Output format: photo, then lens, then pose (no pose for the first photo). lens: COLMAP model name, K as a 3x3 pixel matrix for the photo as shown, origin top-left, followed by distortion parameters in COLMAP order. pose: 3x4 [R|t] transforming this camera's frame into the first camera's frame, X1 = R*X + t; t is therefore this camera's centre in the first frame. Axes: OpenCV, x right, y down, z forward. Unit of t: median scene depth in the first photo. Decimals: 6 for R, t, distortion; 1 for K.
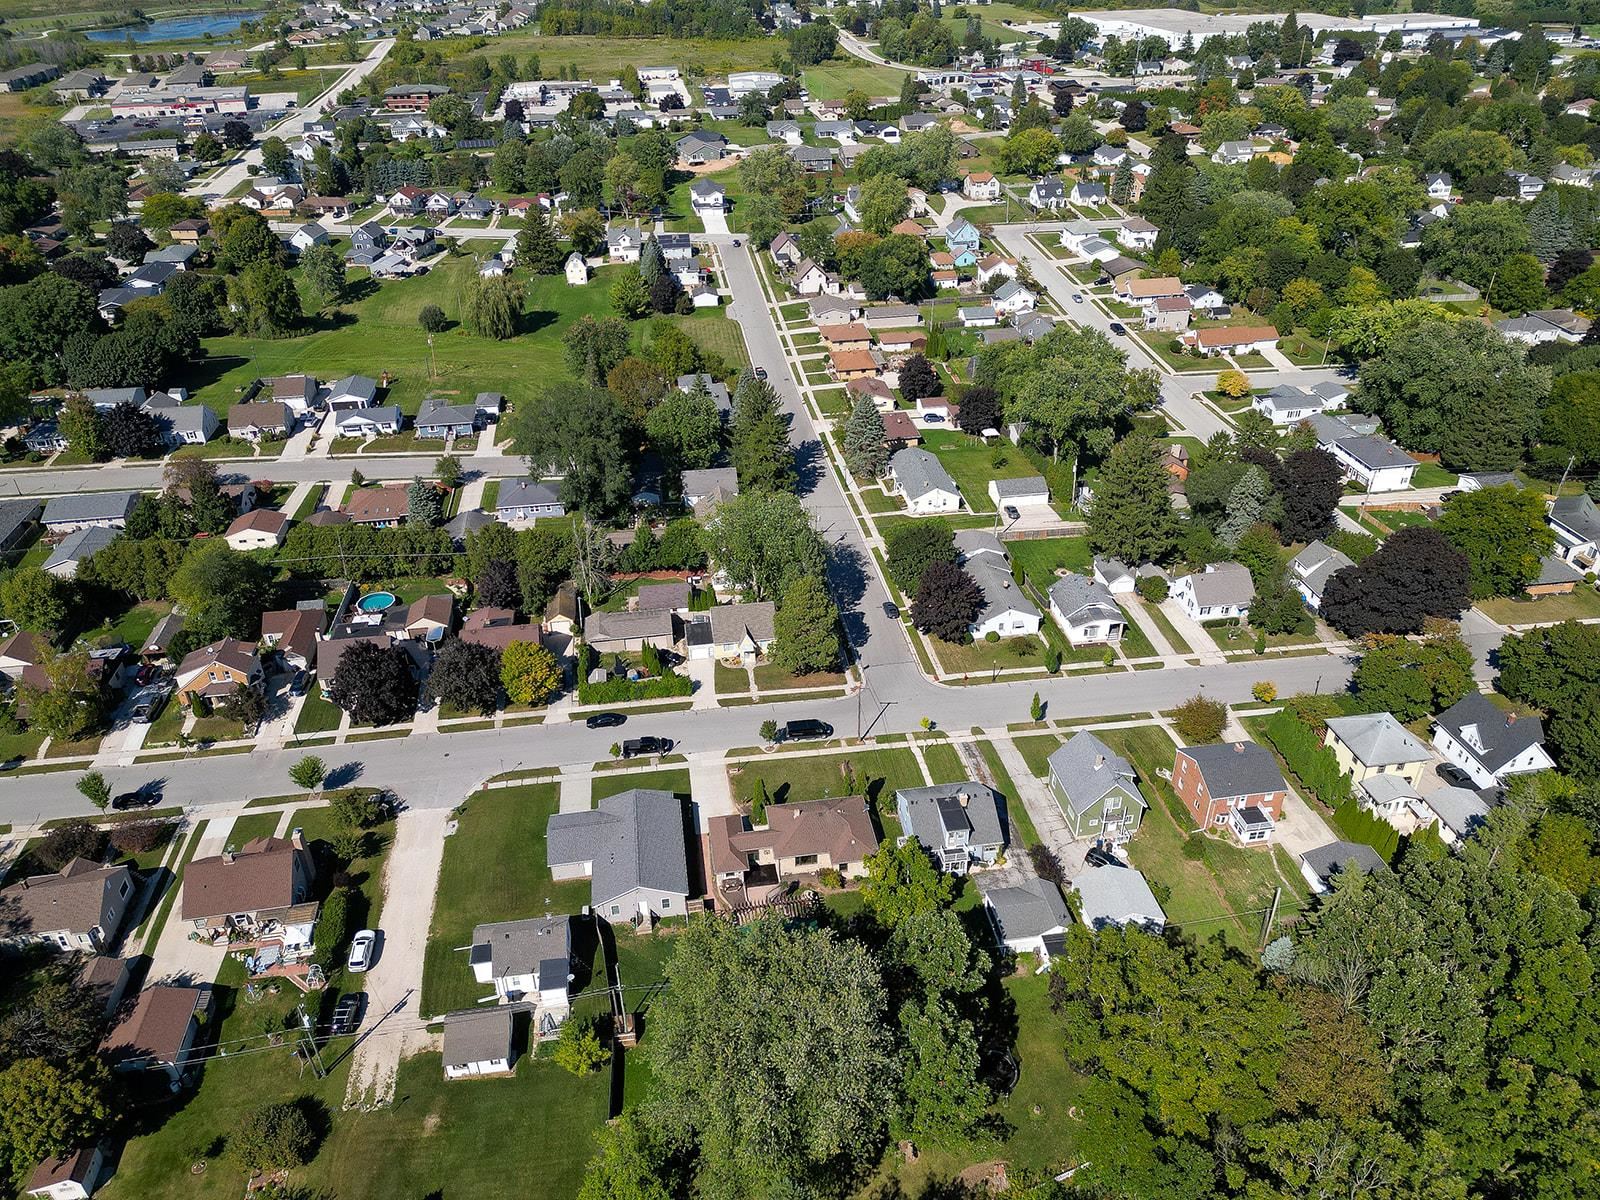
lens RADIAL K [[1119.5, 0, 801.3], [0, 1119.5, 597.4], [0, 0, 1]] dist [0.061800, -0.054059]
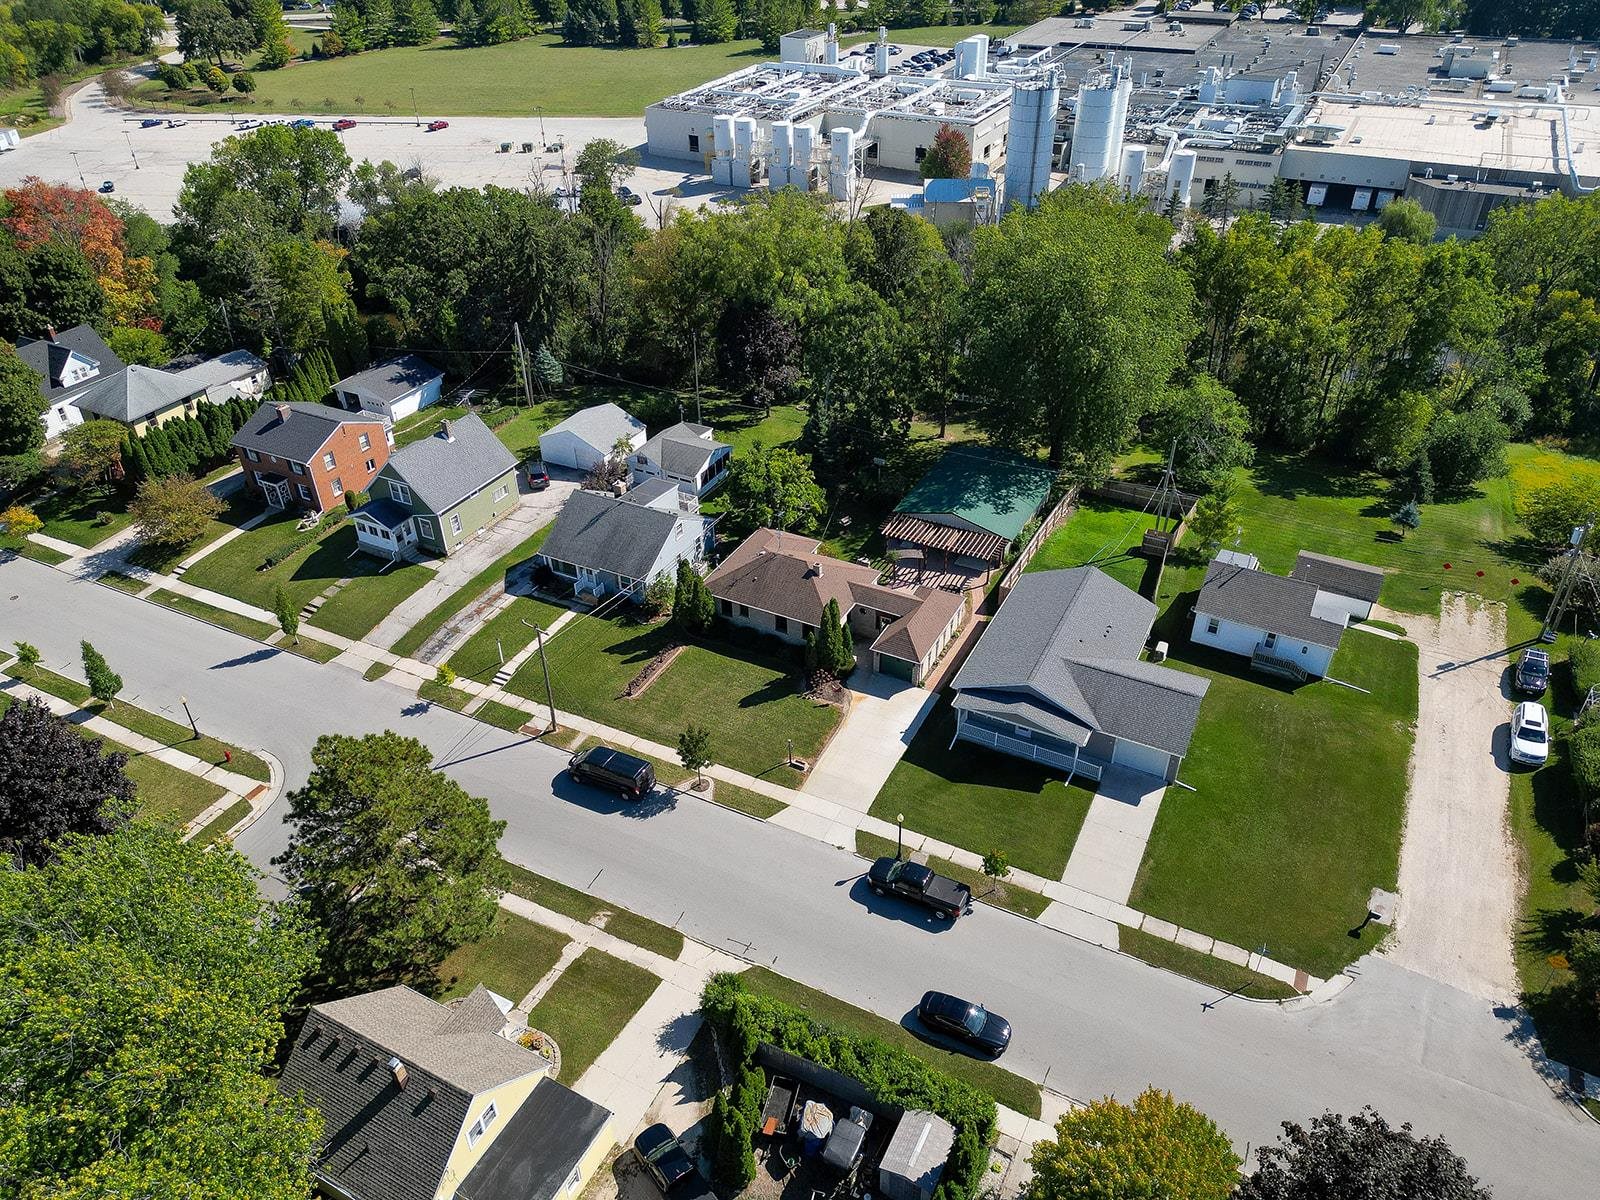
lens RADIAL K [[1119.5, 0, 807.7], [0, 1119.5, 603.0], [0, 0, 1]] dist [0.061800, -0.054059]
pose [[-0.807795, -0.315762, 0.497757, -0.334003], [0.330155, 0.457183, 0.825821, -0.339956], [-0.488329, 0.831431, -0.265060, 1.216778]]
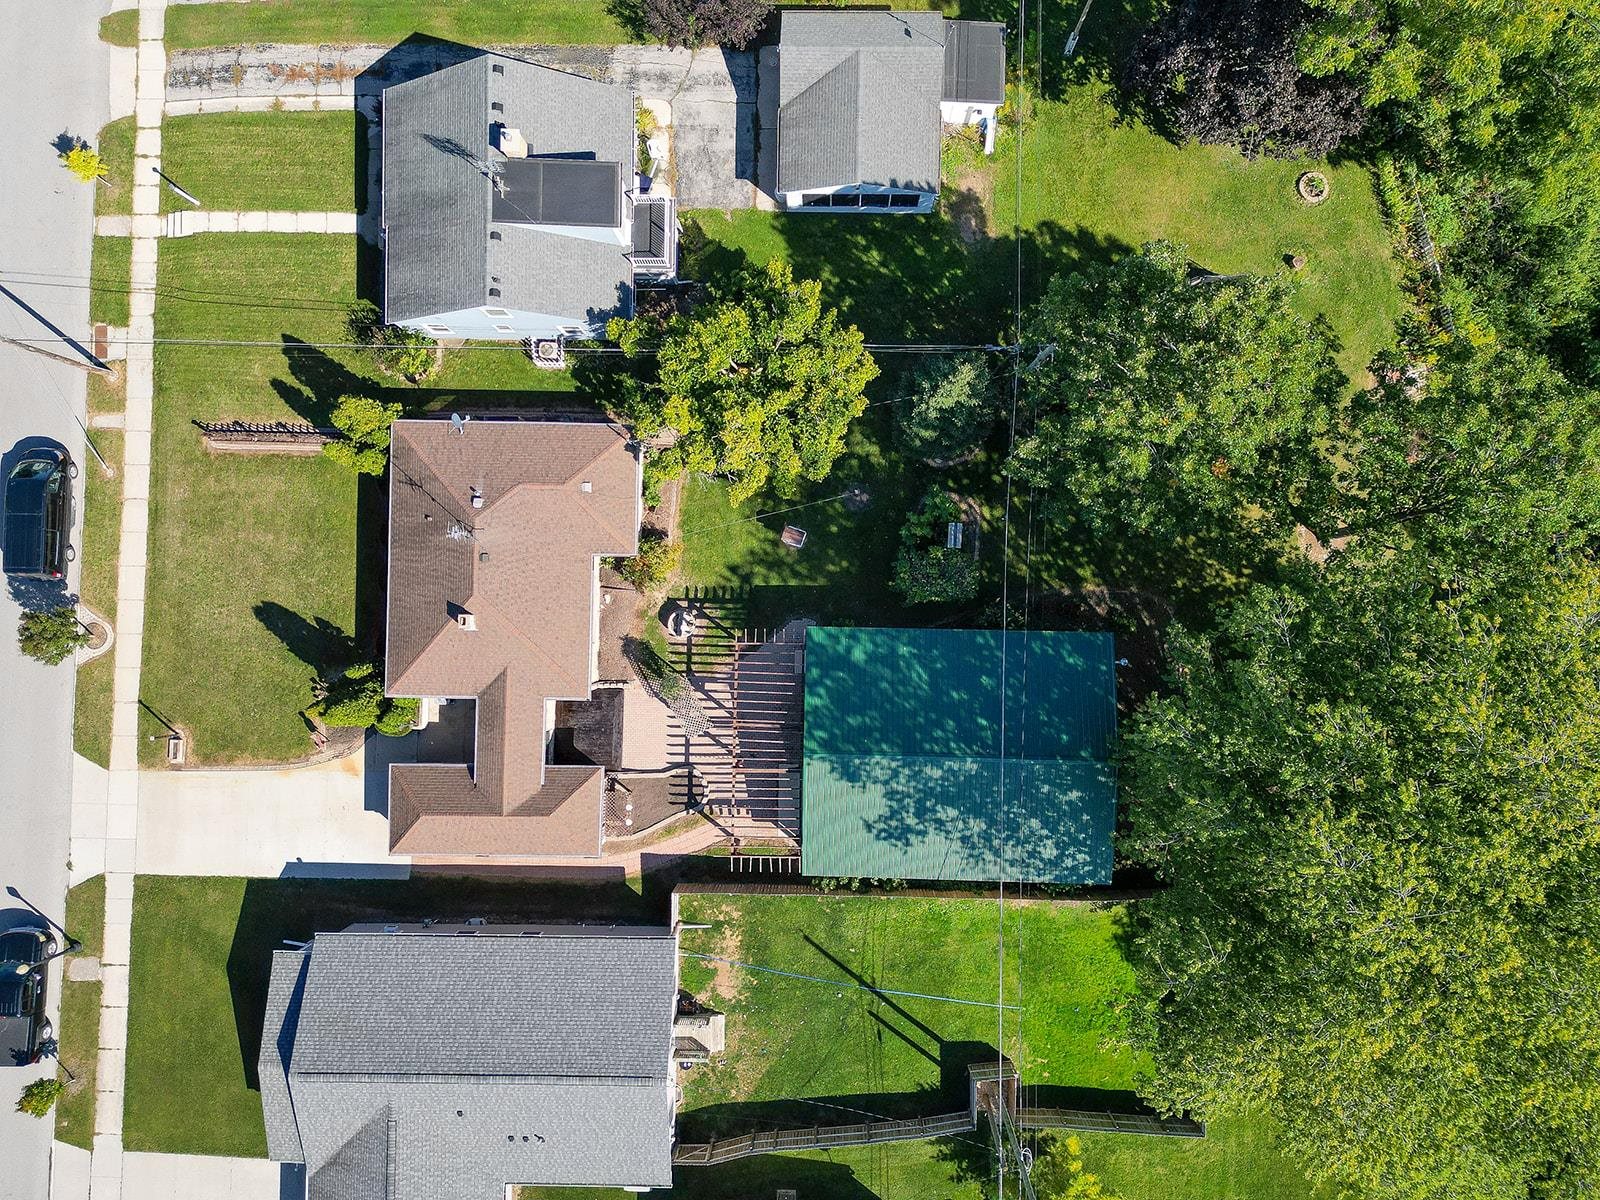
lens RADIAL K [[1119.5, 0, 805.5], [0, 1119.5, 596.5], [0, 0, 1]] dist [0.061800, -0.054059]
pose [[0.167515, -0.985429, 0.029482, 0.011431], [0.535581, 0.116069, 0.836470, -0.049774], [-0.827703, -0.124331, 0.547220, 0.732820]]
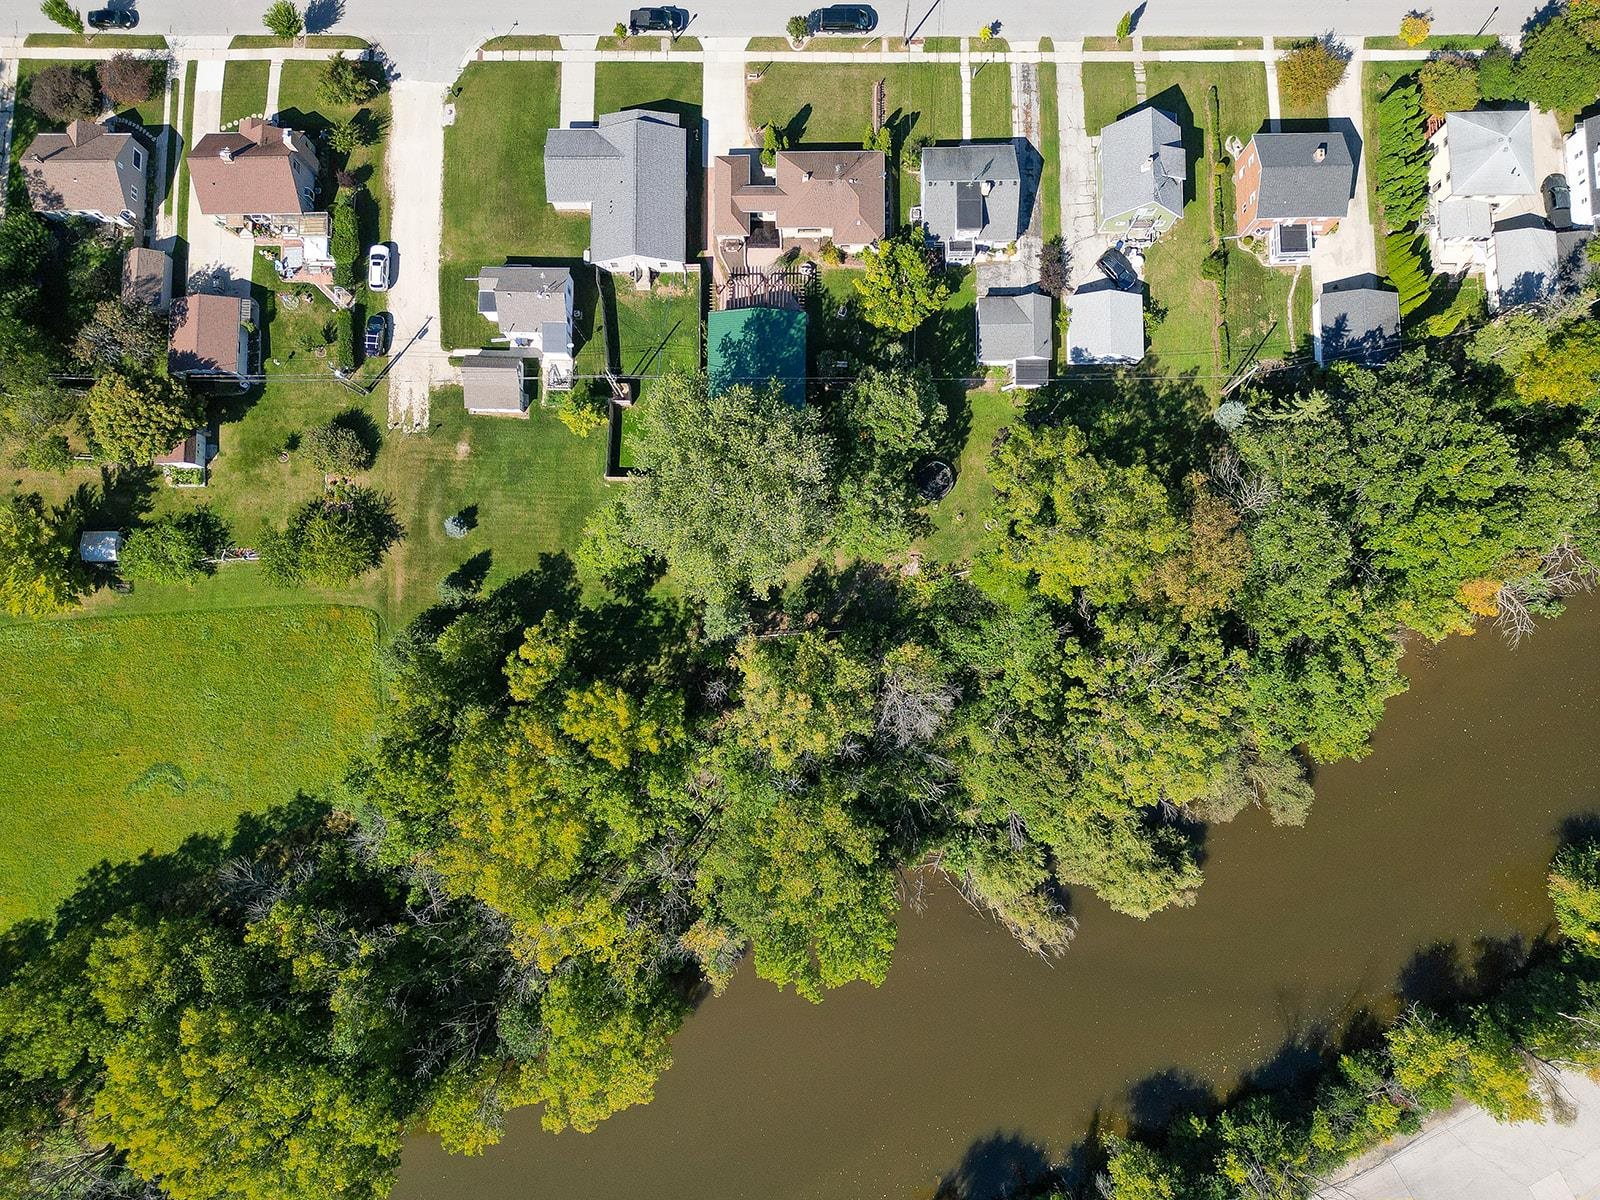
lens RADIAL K [[1119.5, 0, 797.8], [0, 1119.5, 616.8], [0, 0, 1]] dist [0.061800, -0.054059]
pose [[0.988208, 0.151965, -0.018762, 0.064215], [-0.078317, 0.606934, 0.790884, -0.336344], [0.131574, -0.780089, 0.611678, 0.140266]]
